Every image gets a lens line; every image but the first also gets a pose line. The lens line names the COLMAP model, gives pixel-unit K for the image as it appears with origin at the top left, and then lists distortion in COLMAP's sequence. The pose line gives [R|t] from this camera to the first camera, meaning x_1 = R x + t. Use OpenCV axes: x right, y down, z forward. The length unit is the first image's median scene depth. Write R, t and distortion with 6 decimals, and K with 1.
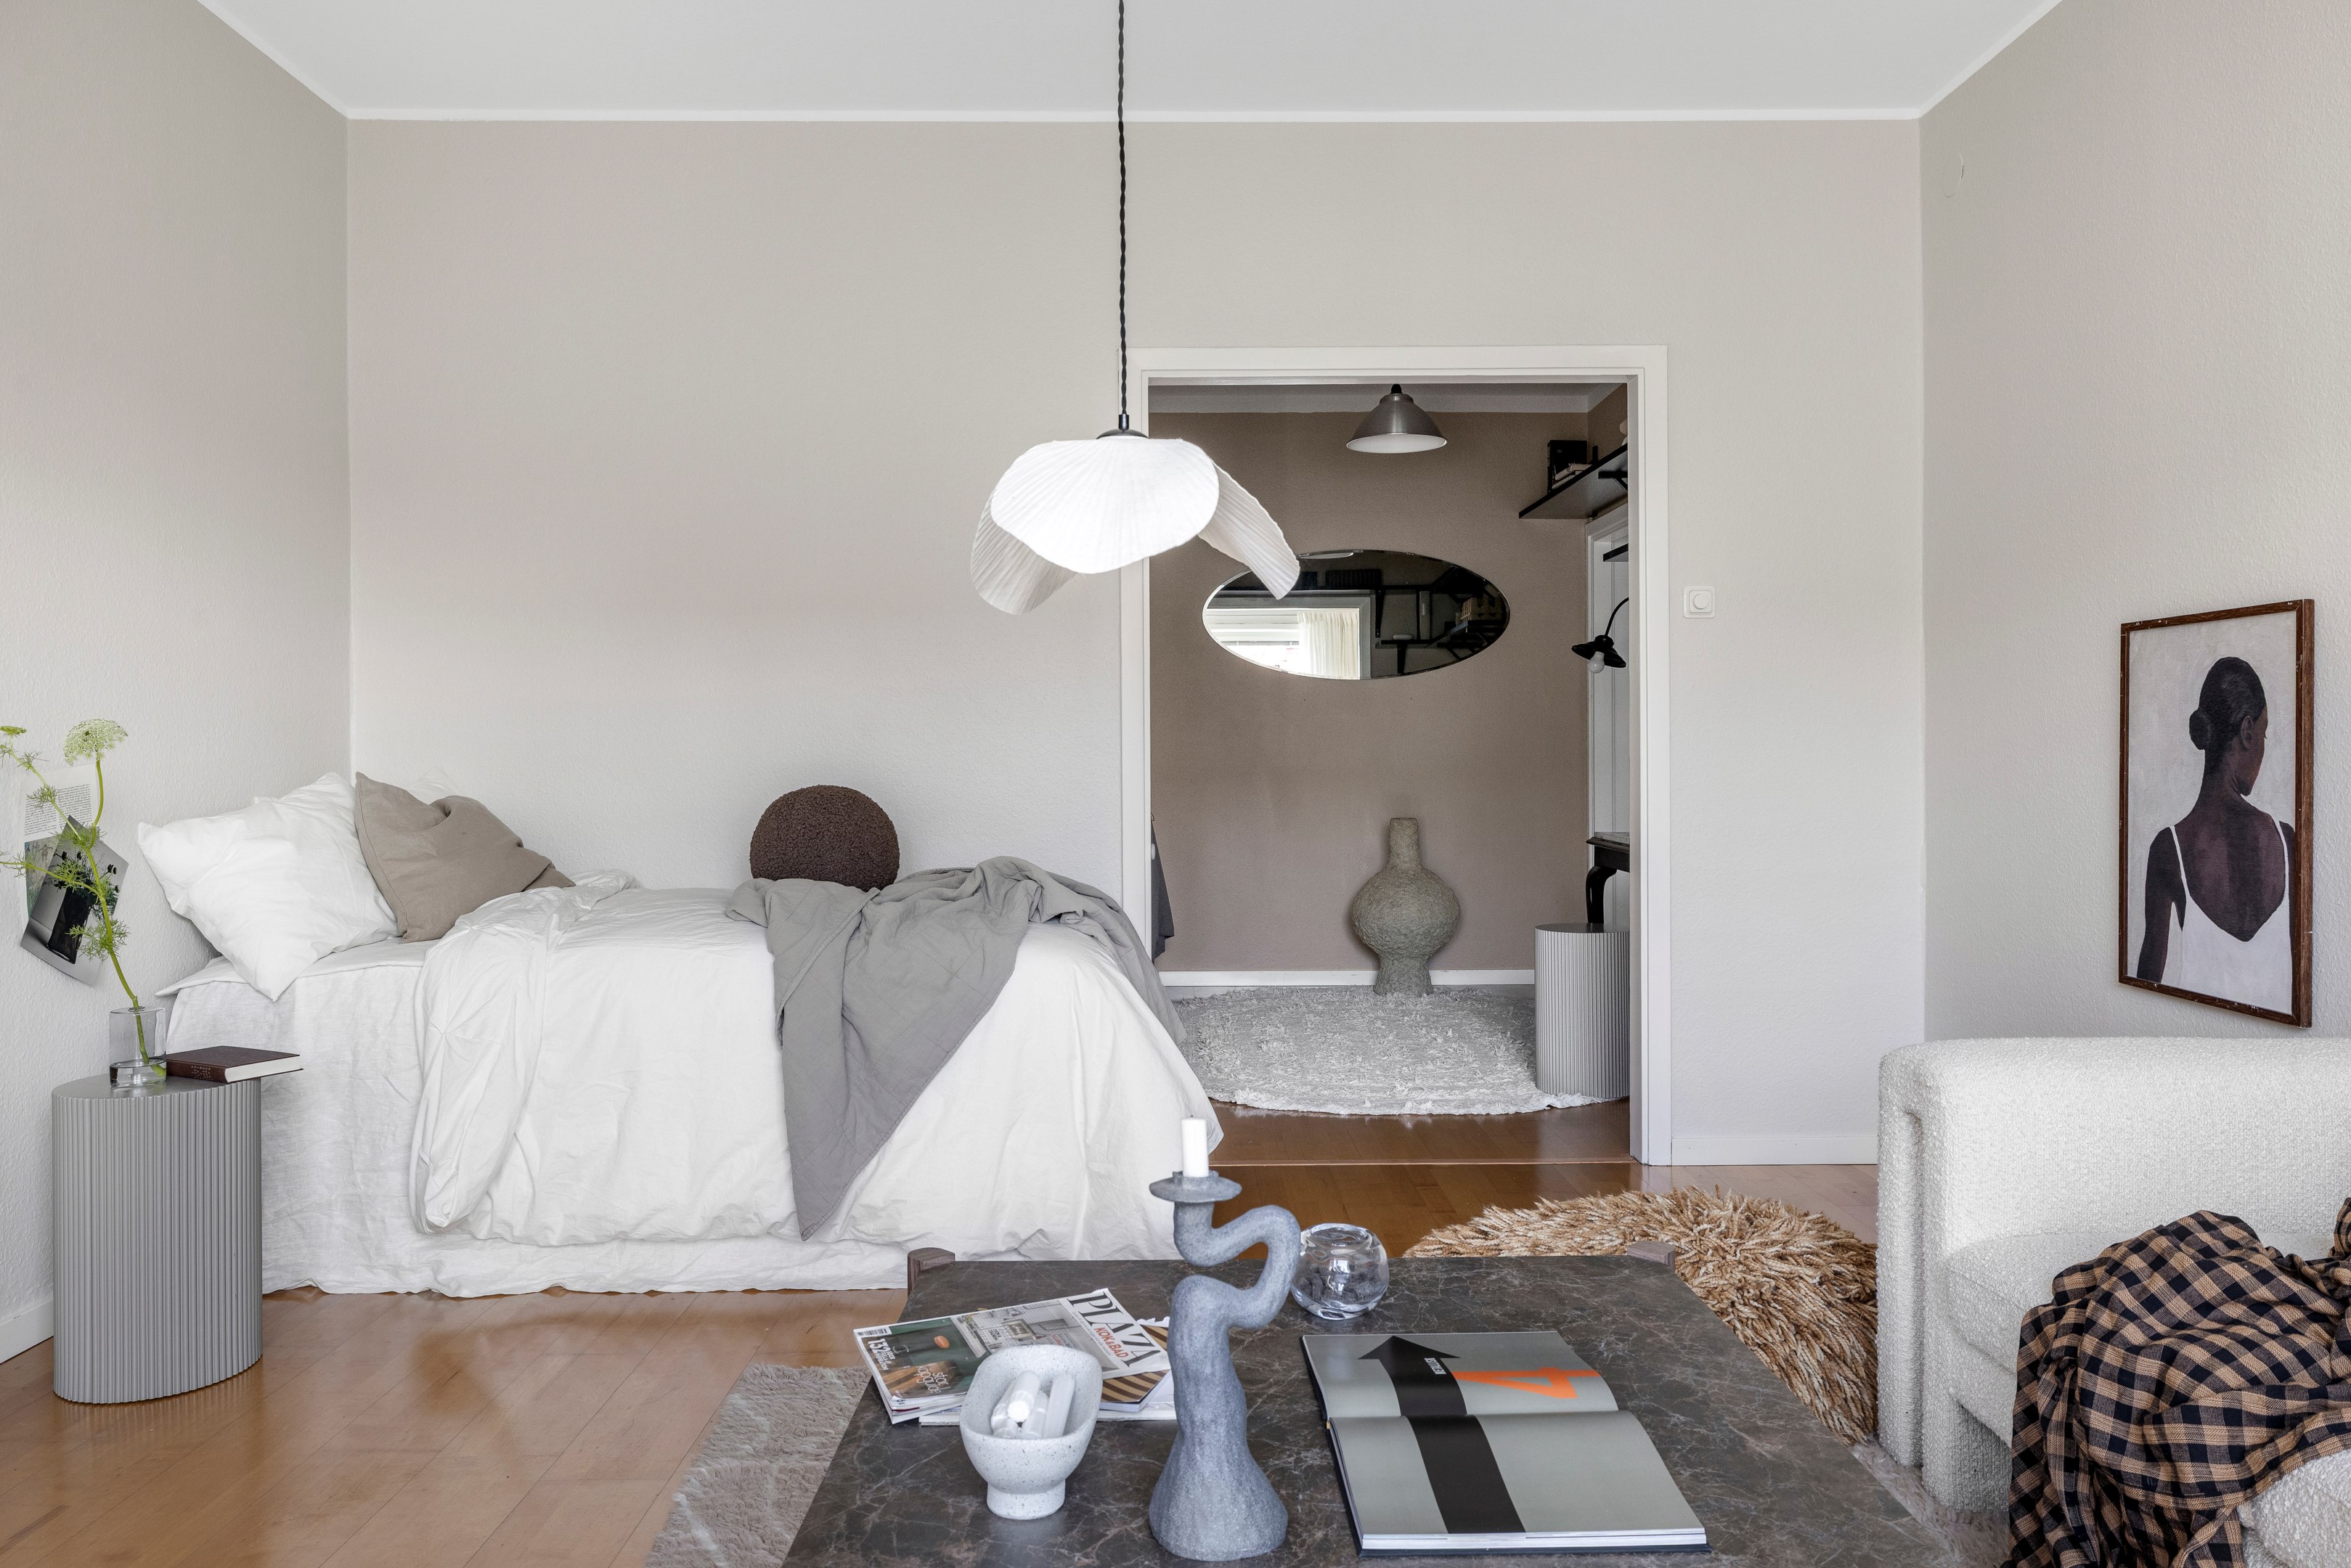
lens RADIAL K [[1648.6, 0, 1178.7], [0, 1648.6, 710.5], [0, 0, 1]] dist [-0.008710, -0.002904]
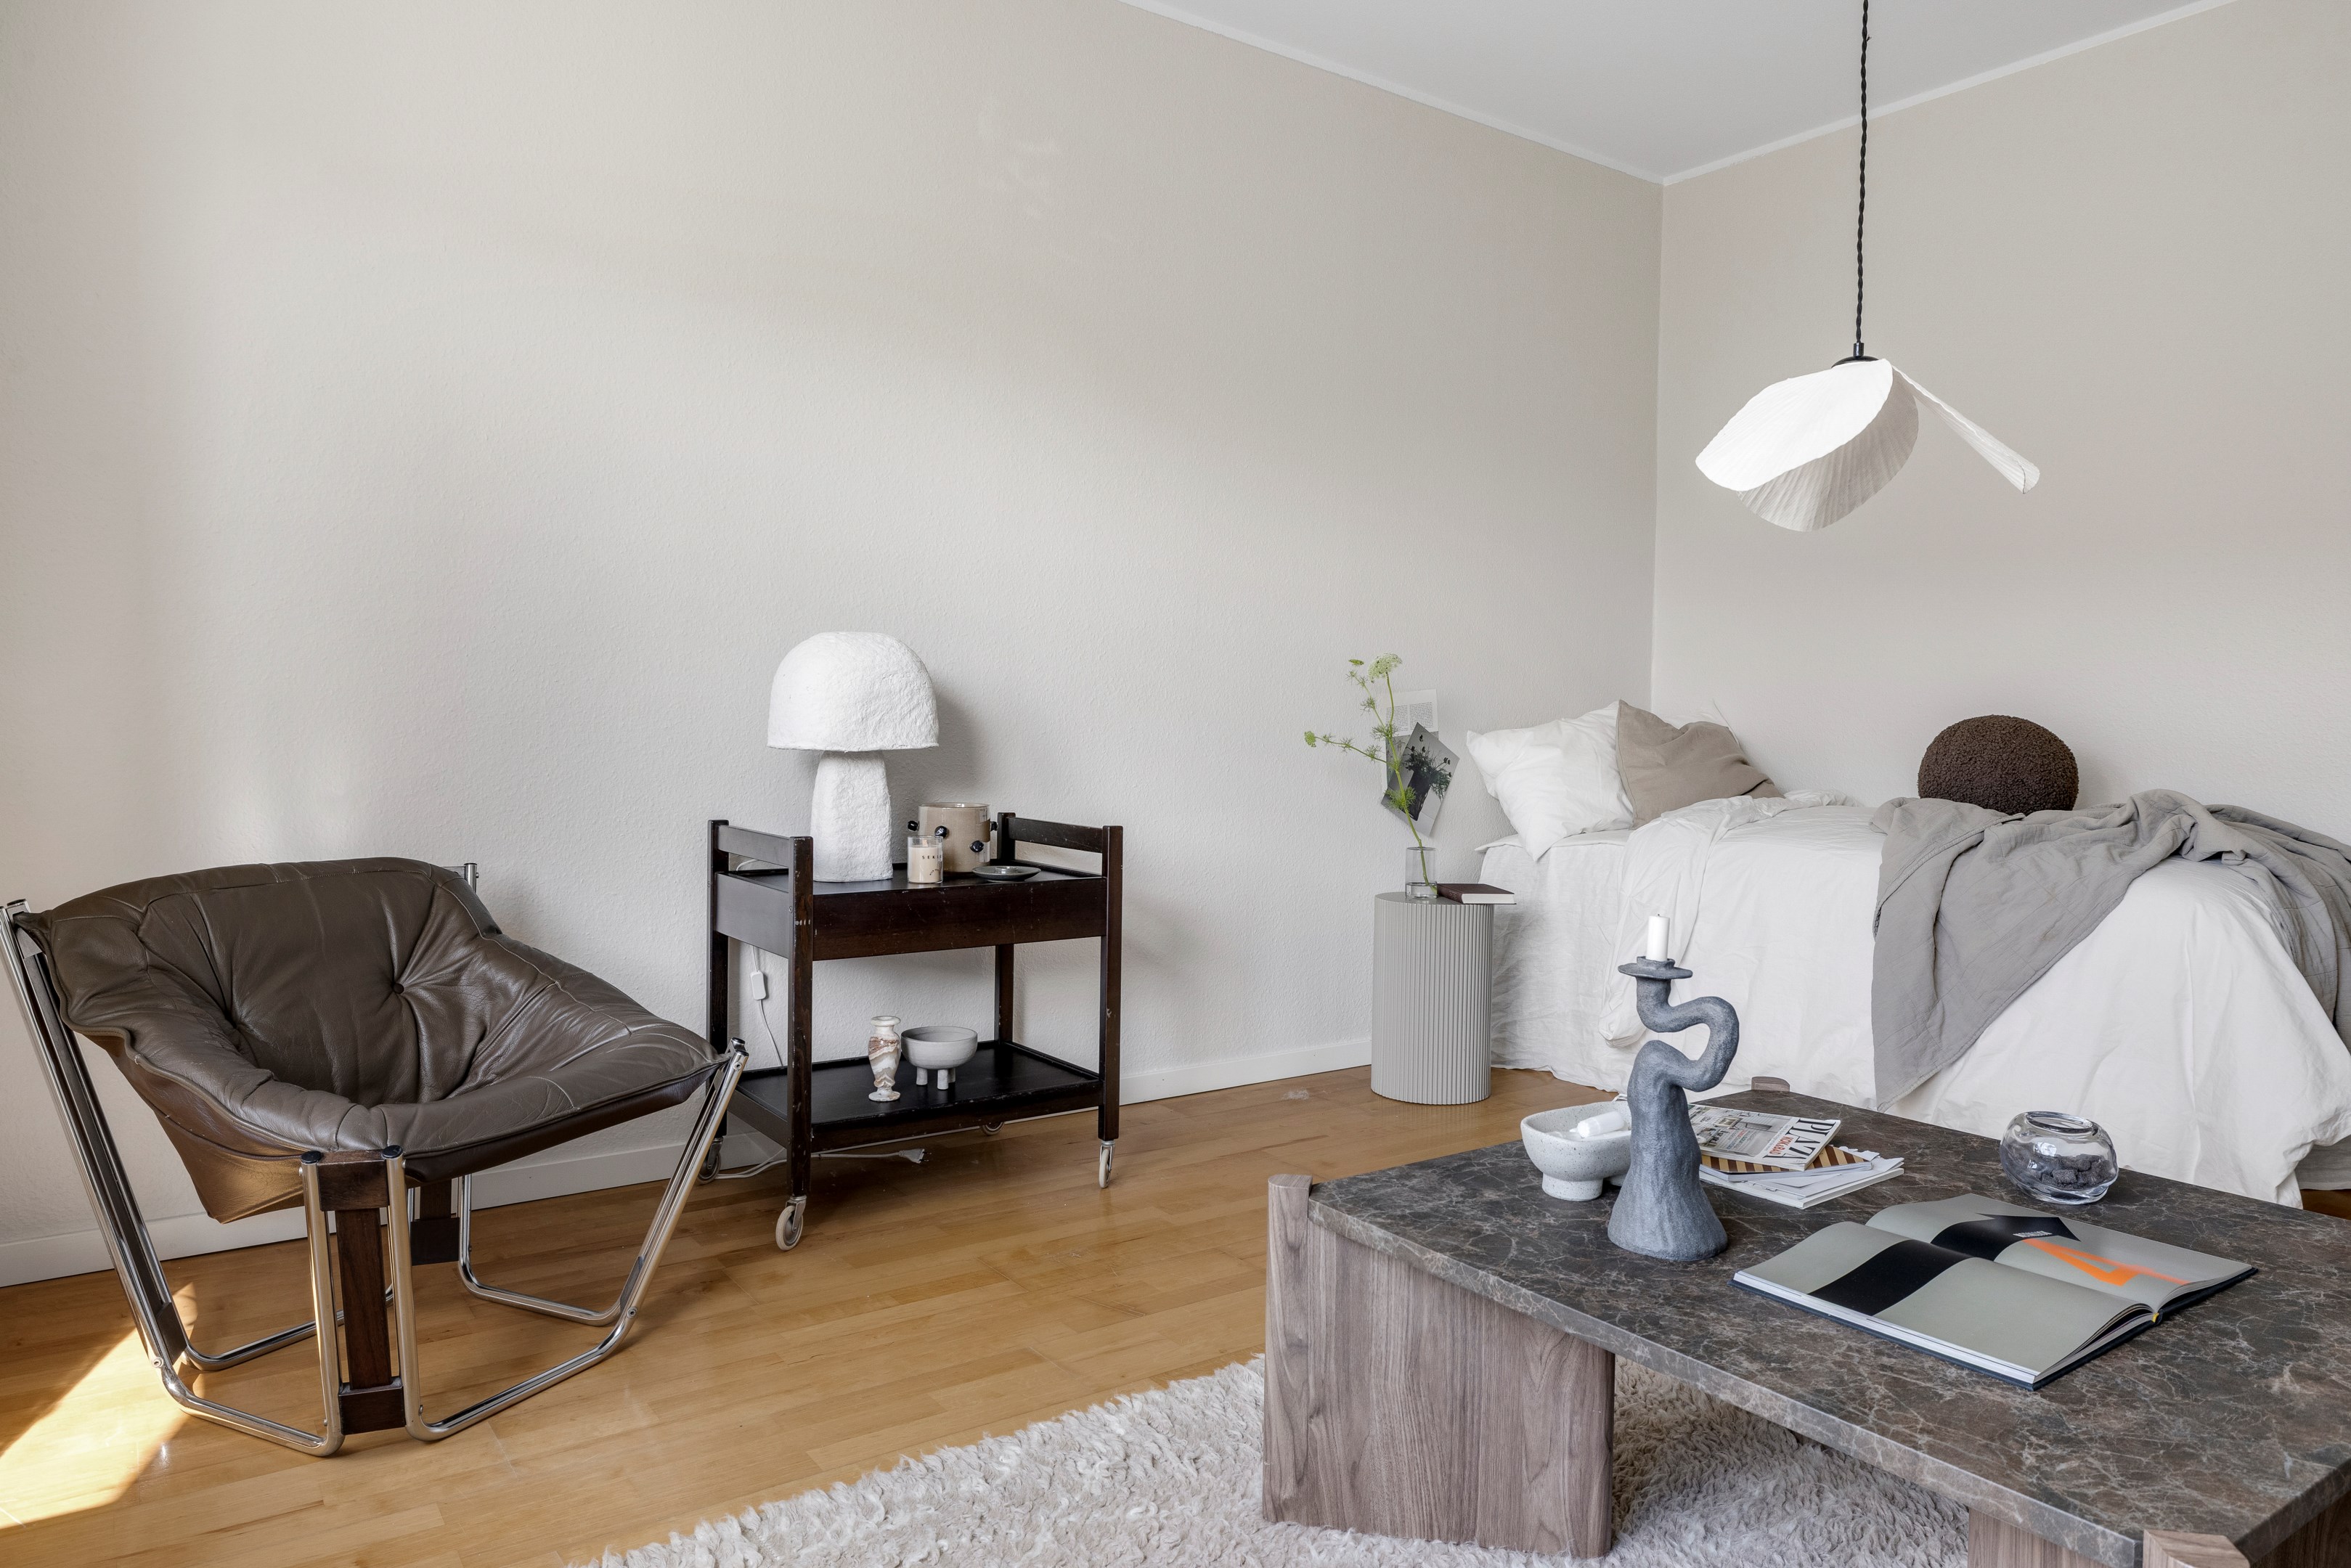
lens RADIAL K [[1648.6, 0, 1178.7], [0, 1648.6, 710.5], [0, 0, 1]] dist [-0.008710, -0.002904]
pose [[0.539164, 0.004492, -0.842189, 0.453224], [-0.000388, 0.999987, 0.005086, 0.043556], [0.842201, -0.002416, 0.539159, 0.004591]]
